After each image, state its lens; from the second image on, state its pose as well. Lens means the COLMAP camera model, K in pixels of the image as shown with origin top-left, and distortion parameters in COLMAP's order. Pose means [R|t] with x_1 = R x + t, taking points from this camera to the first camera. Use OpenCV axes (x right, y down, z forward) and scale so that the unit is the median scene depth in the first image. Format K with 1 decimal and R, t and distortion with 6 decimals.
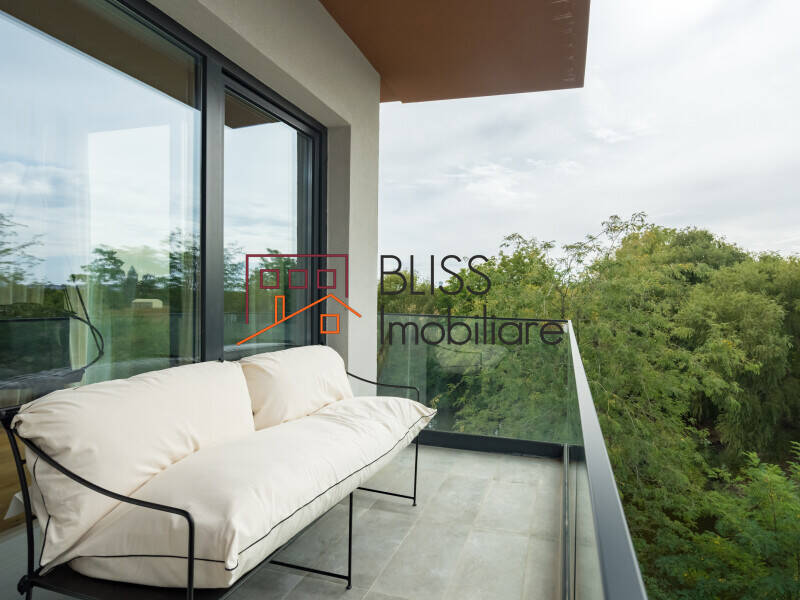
lens RADIAL K [[527.7, 0, 400.0], [0, 527.7, 300.0], [0, 0, 1]] dist [-0.006199, 0.000036]
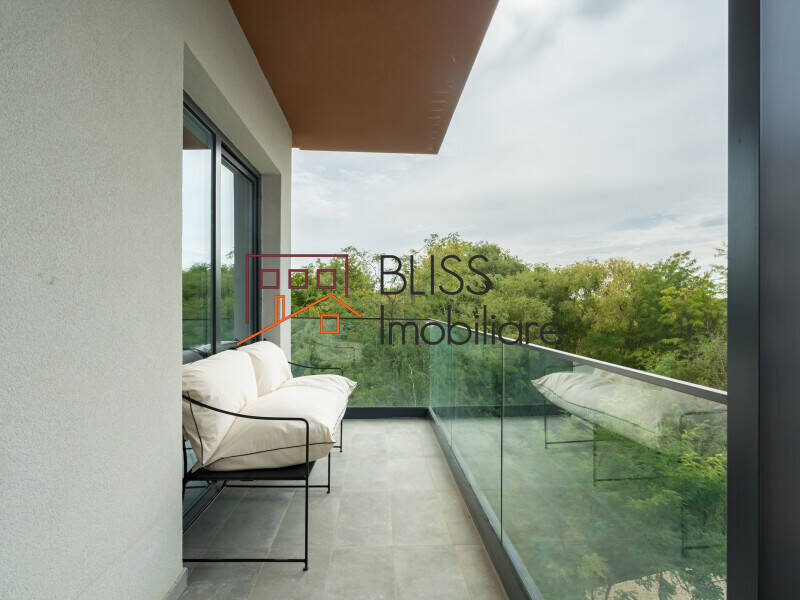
lens RADIAL K [[527.7, 0, 400.0], [0, 527.7, 300.0], [0, 0, 1]] dist [-0.006199, 0.000036]
pose [[0.938351, -0.008983, 0.345568, -0.082294], [0.012841, 0.999878, -0.008877, -0.000167], [-0.345446, 0.012767, 0.938352, -0.101134]]
